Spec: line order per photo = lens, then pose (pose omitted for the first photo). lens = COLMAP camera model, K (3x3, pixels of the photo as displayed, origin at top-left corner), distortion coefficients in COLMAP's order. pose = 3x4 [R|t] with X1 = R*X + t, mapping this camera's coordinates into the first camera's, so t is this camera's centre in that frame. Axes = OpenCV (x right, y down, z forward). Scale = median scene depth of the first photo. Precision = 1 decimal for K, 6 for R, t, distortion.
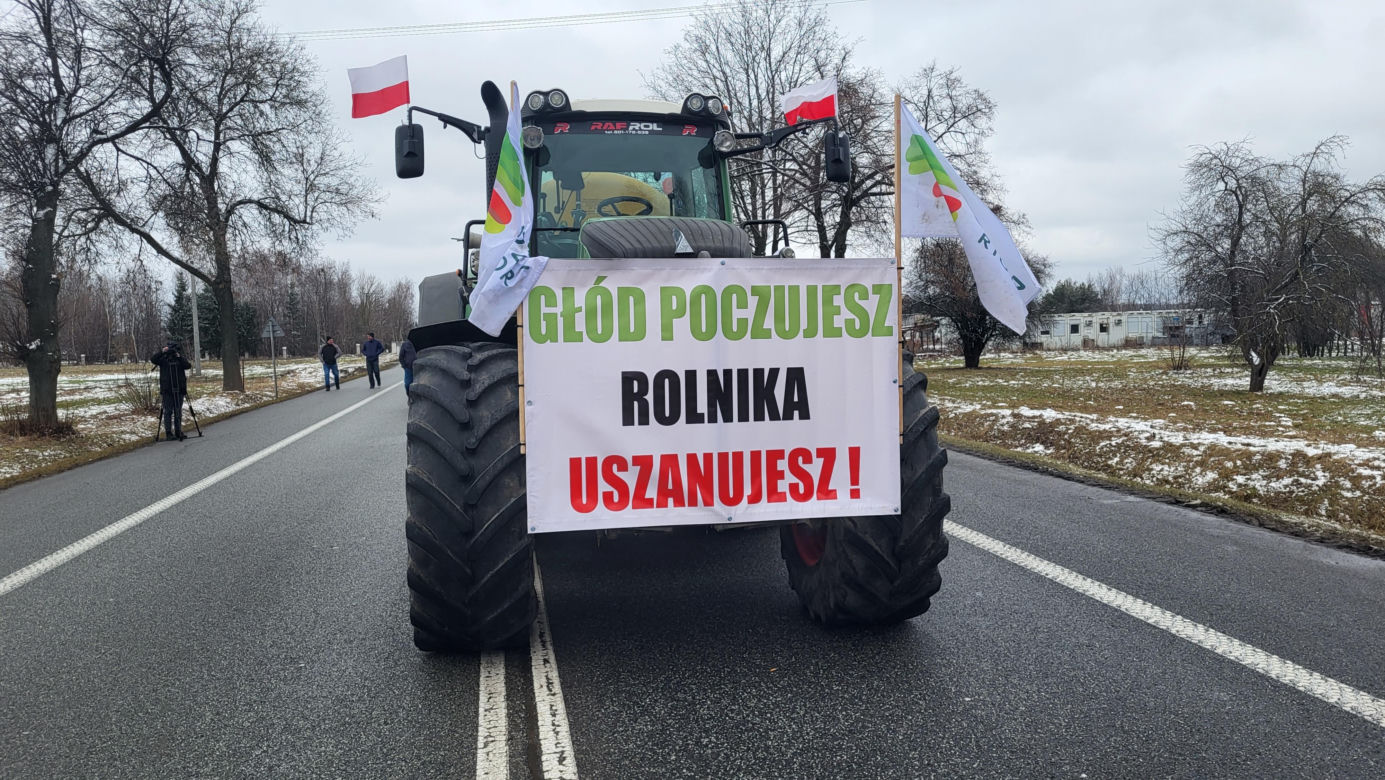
lens RADIAL K [[986.2, 0, 693.0], [0, 986.2, 373.6], [0, 0, 1]] dist [0.004520, 0.002486]
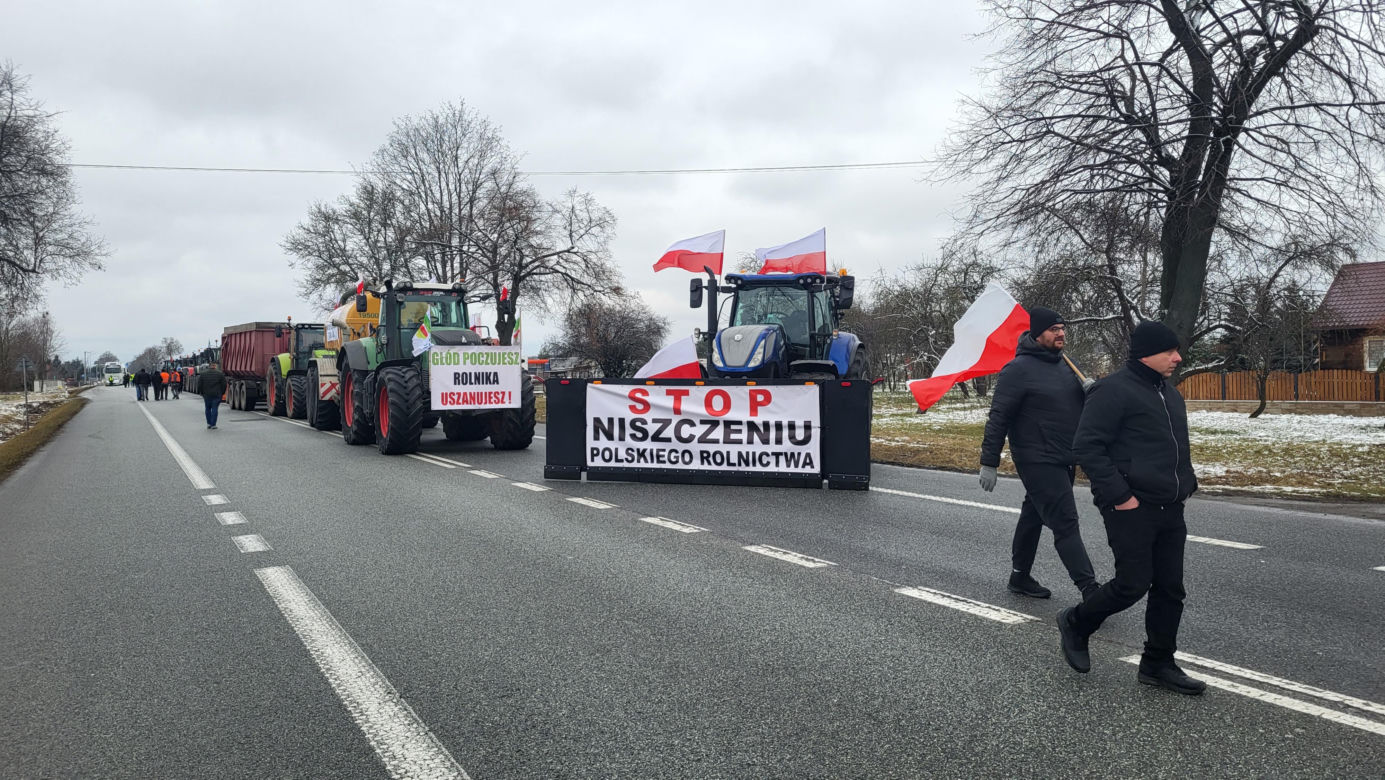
lens RADIAL K [[986.2, 0, 693.0], [0, 986.2, 373.6], [0, 0, 1]] dist [0.004520, 0.002486]
pose [[0.946848, 0.007820, 0.321587, -0.408290], [0.006789, 0.998996, -0.044279, 0.175289], [-0.321611, 0.044108, 0.945844, -2.937820]]
